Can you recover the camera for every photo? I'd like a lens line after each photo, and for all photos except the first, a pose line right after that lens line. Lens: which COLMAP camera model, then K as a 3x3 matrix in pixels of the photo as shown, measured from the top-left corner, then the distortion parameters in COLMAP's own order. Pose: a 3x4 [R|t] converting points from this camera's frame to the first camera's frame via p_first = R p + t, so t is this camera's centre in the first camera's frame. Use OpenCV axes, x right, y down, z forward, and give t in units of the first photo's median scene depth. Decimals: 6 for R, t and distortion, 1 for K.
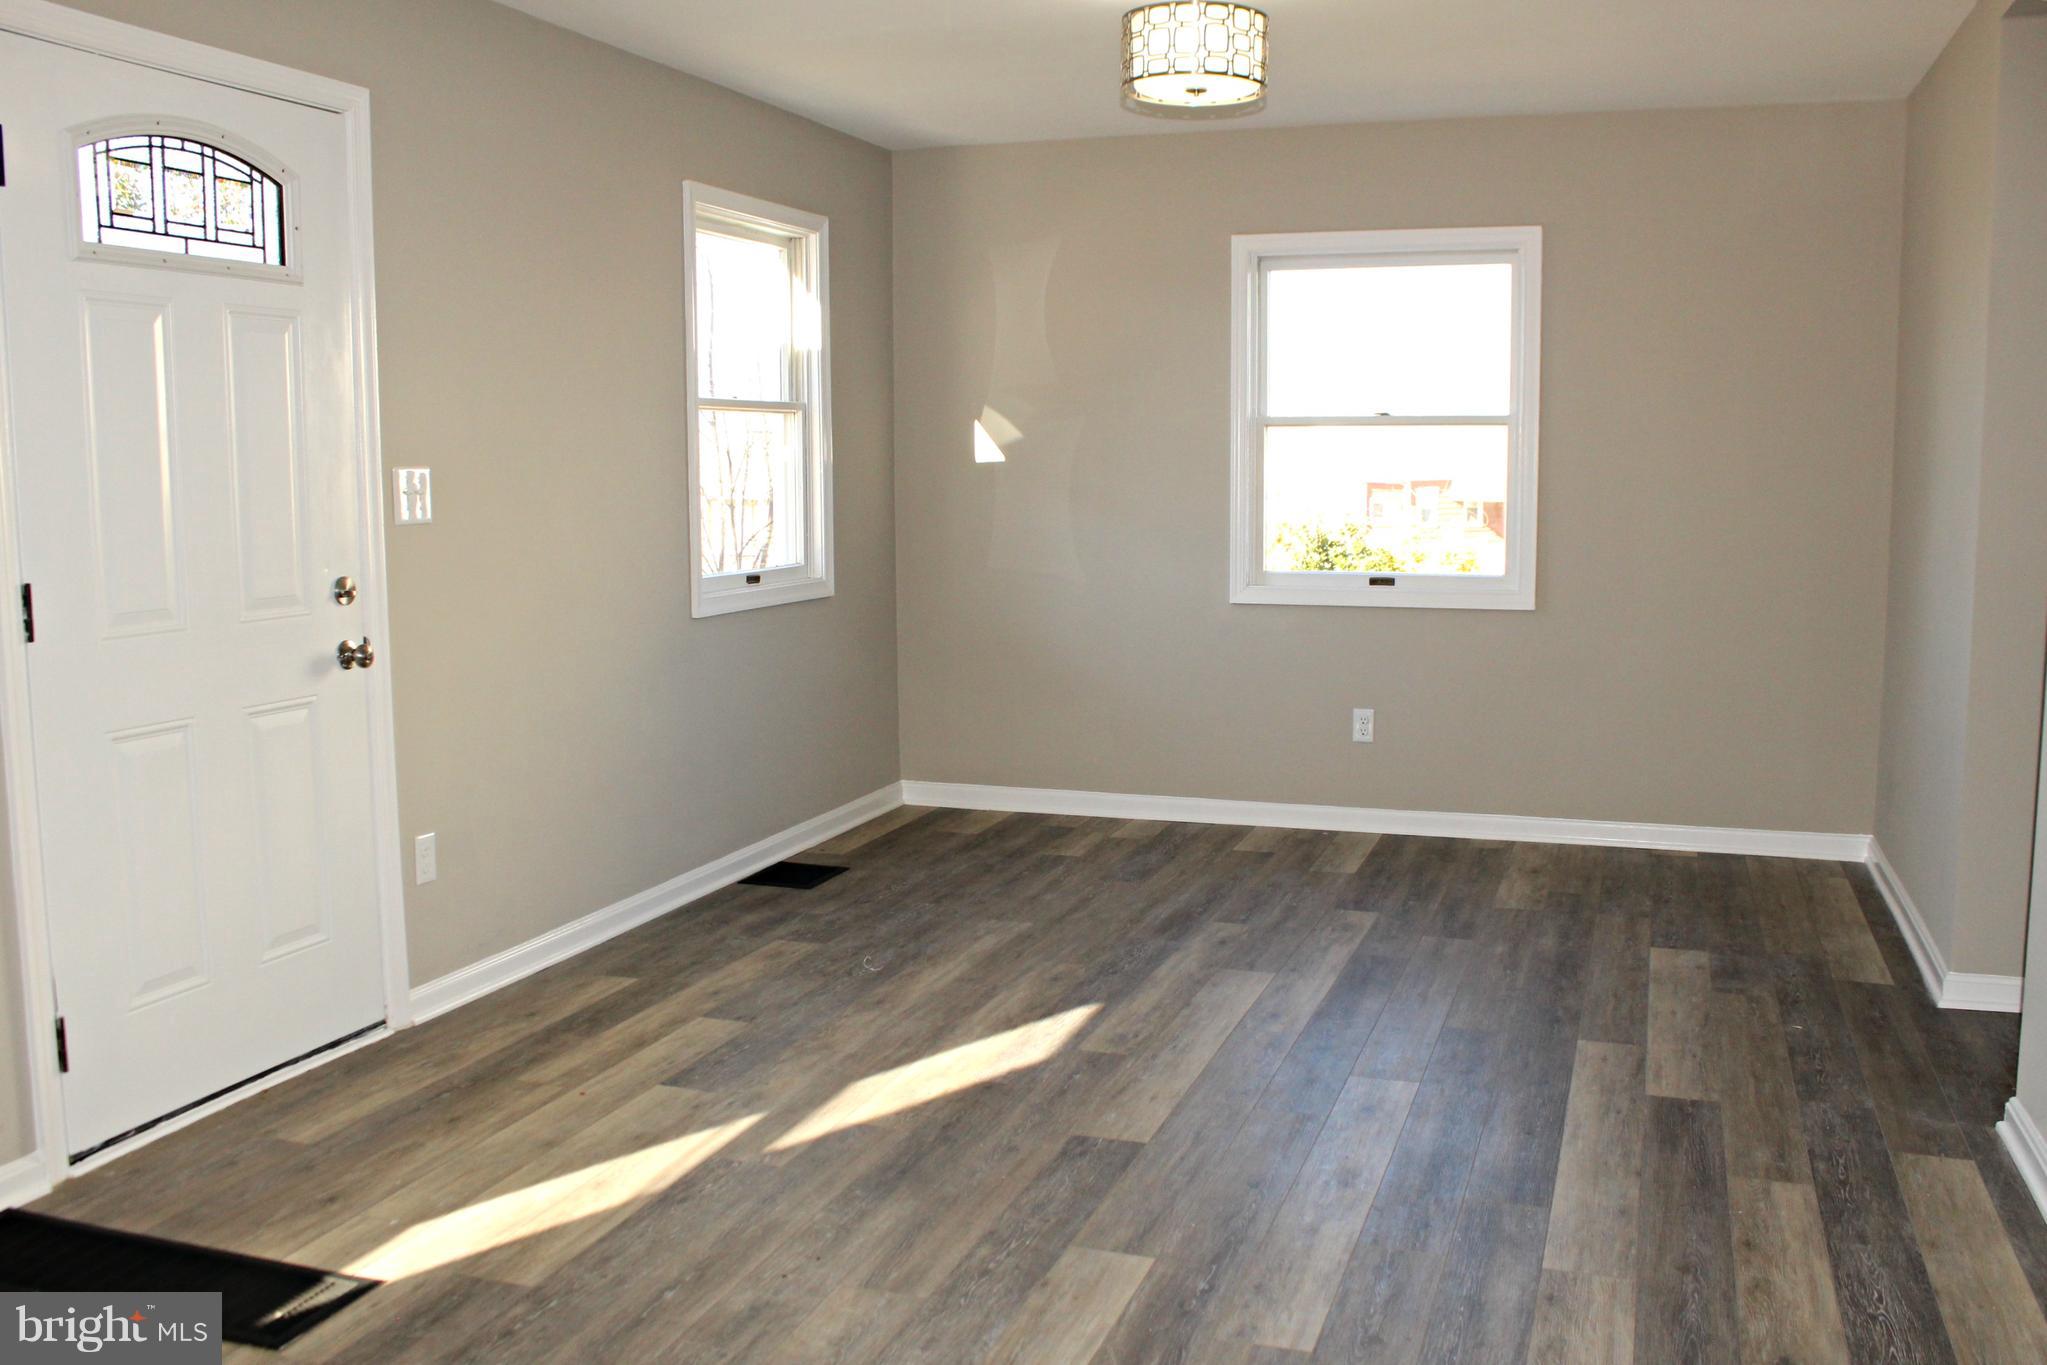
lens RADIAL K [[1830.7, 0, 1032.3], [0, 1830.7, 687.1], [0, 0, 1]] dist [-0.161154, 0.165815]
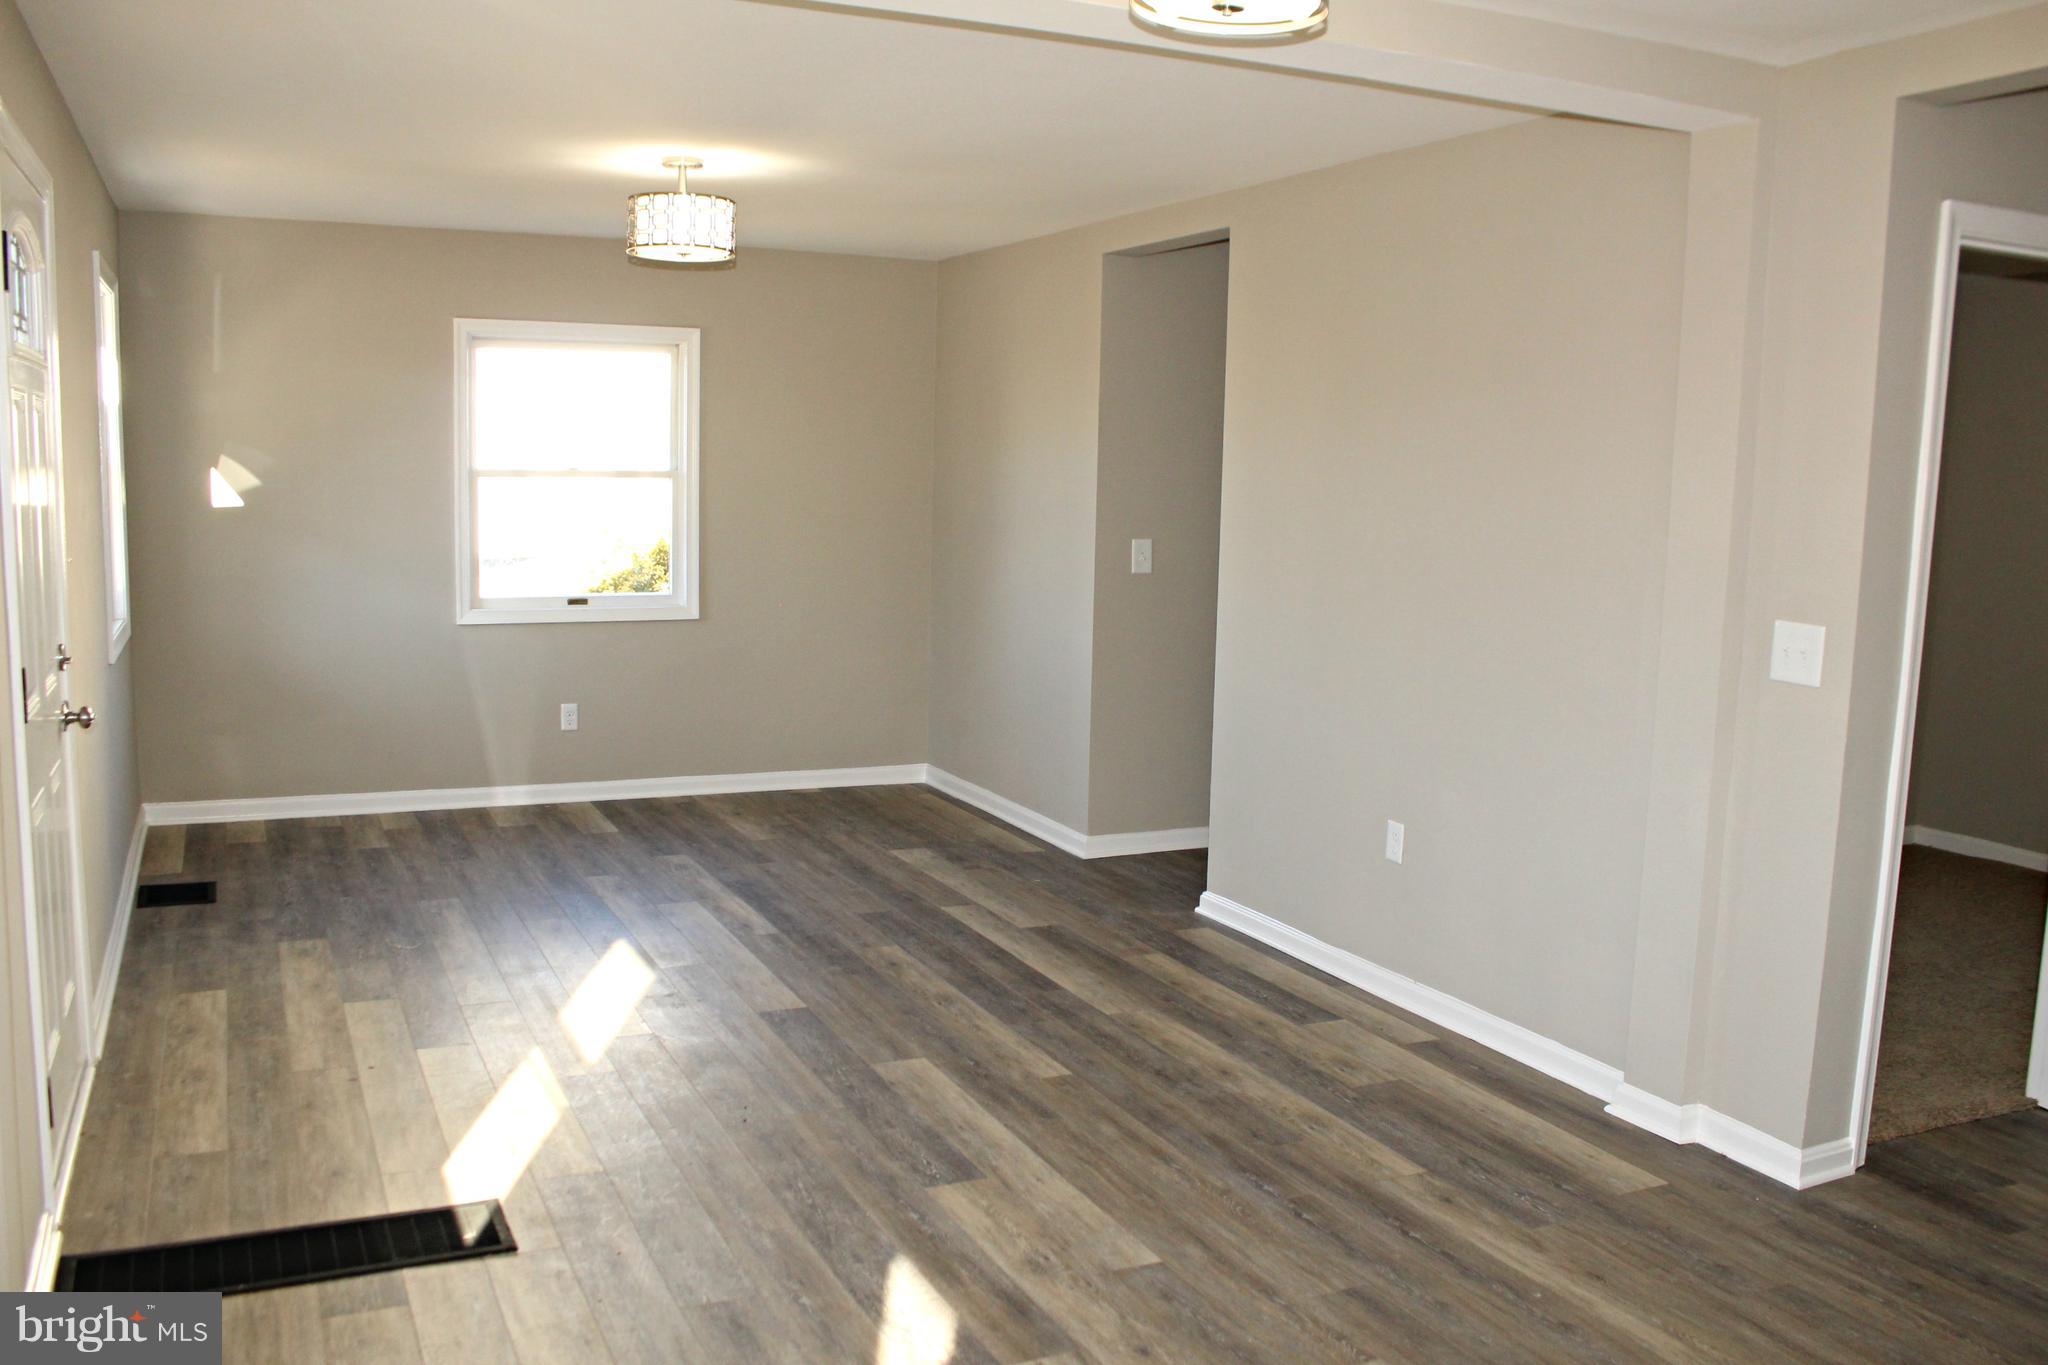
lens RADIAL K [[1714.3, 0, 1021.6], [0, 1714.3, 702.0], [0, 0, 1]] dist [-0.166046, 0.146933]
pose [[0.723163, -0.074247, 0.686676, -0.539151], [0.059675, 0.997204, 0.044977, -0.031740], [-0.688095, 0.008452, 0.725571, -0.080717]]
